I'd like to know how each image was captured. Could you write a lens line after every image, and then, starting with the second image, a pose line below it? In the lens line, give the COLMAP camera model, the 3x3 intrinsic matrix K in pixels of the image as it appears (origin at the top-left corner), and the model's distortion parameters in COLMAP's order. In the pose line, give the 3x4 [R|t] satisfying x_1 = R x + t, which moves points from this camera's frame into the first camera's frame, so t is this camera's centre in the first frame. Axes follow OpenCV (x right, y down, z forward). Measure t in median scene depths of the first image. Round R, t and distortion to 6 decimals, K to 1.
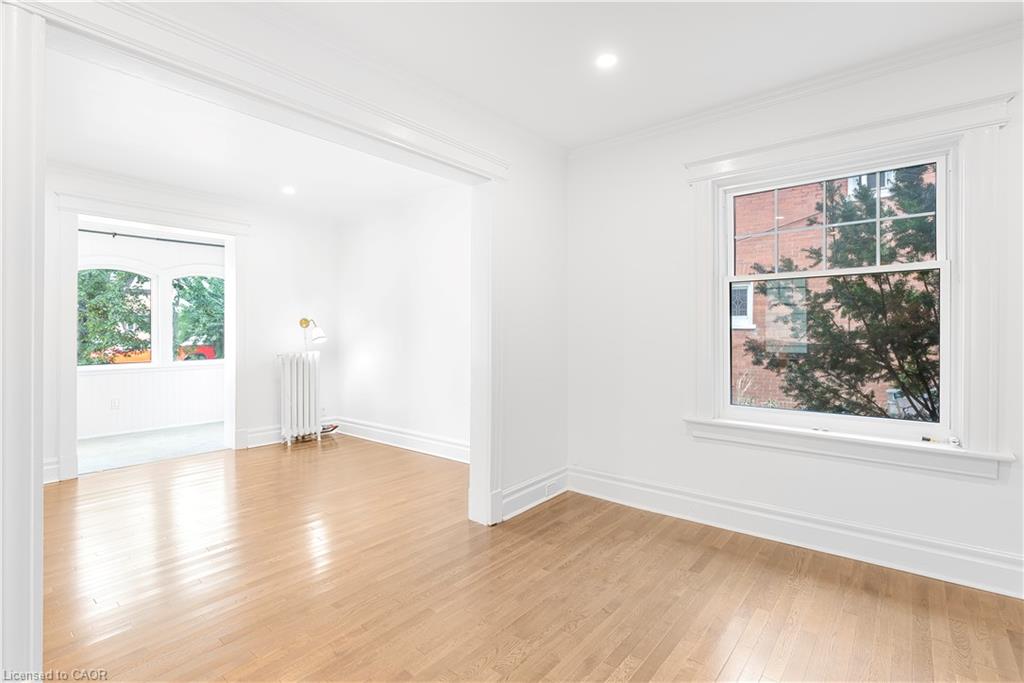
lens RADIAL K [[488.9, 0, 495.2], [0, 488.9, 330.0], [0, 0, 1]] dist [0.008540, -0.001038]
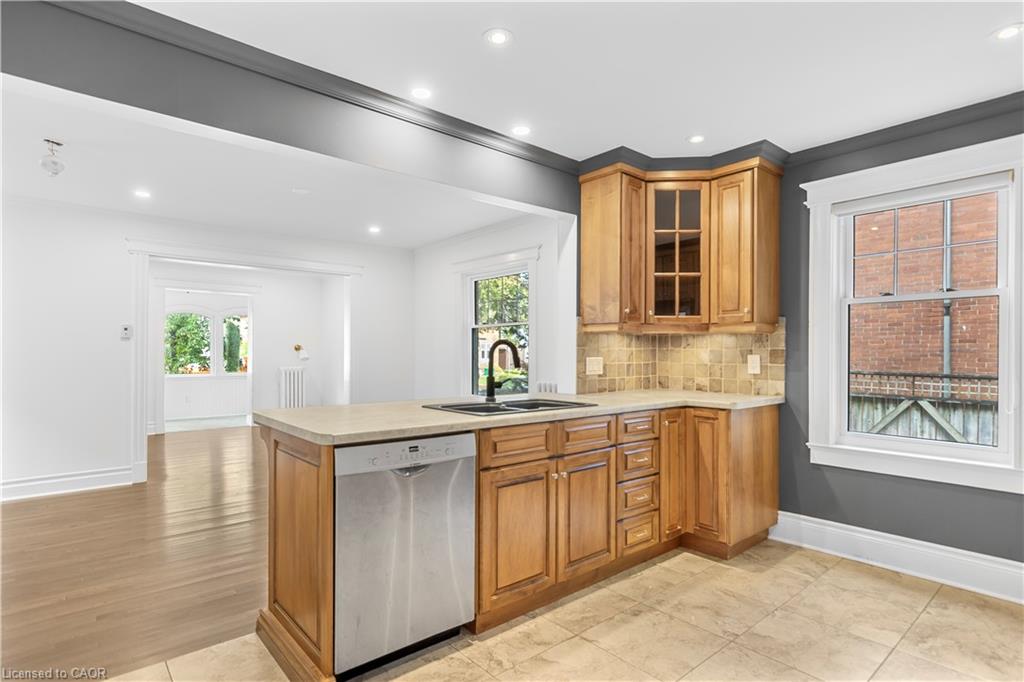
lens RADIAL K [[527.3, 0, 506.7], [0, 527.3, 360.3], [0, 0, 1]] dist [0.005159, 0.000810]
pose [[0.988610, 0.012042, -0.150018, 0.572781], [-0.009922, 0.999840, 0.014875, -0.009506], [0.150173, -0.013217, 0.988571, -0.611513]]
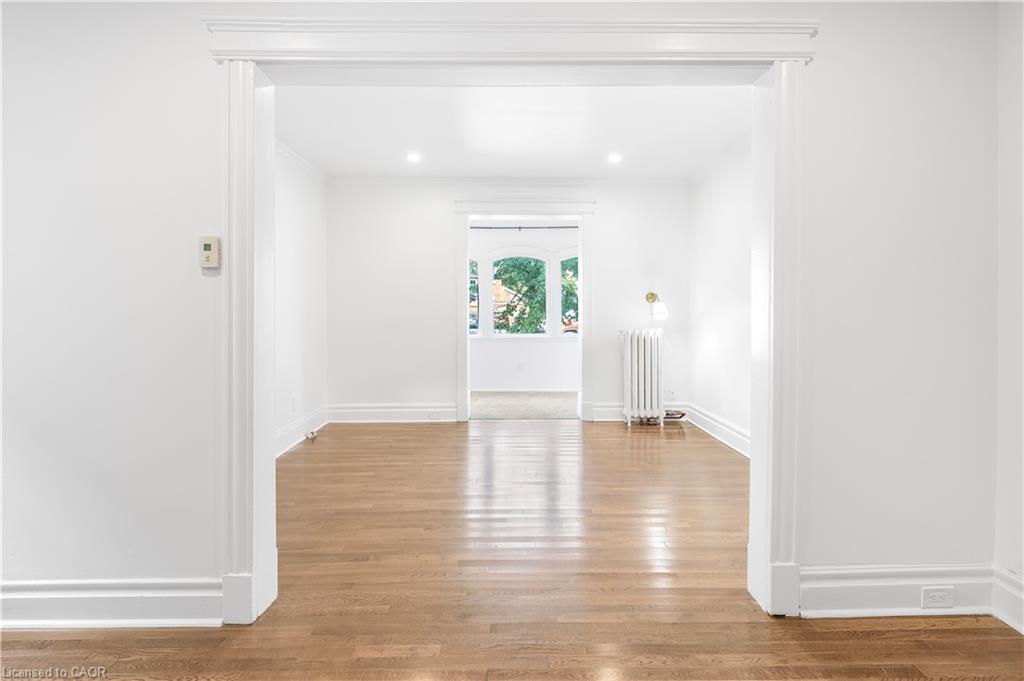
lens RADIAL K [[488.9, 0, 510.4], [0, 488.9, 307.0], [0, 0, 1]] dist [0.008540, -0.001038]
pose [[0.662303, -0.000917, -0.749235, 0.147459], [0.003822, 0.999990, 0.002155, 0.000667], [0.749226, -0.004291, 0.662300, 0.202355]]
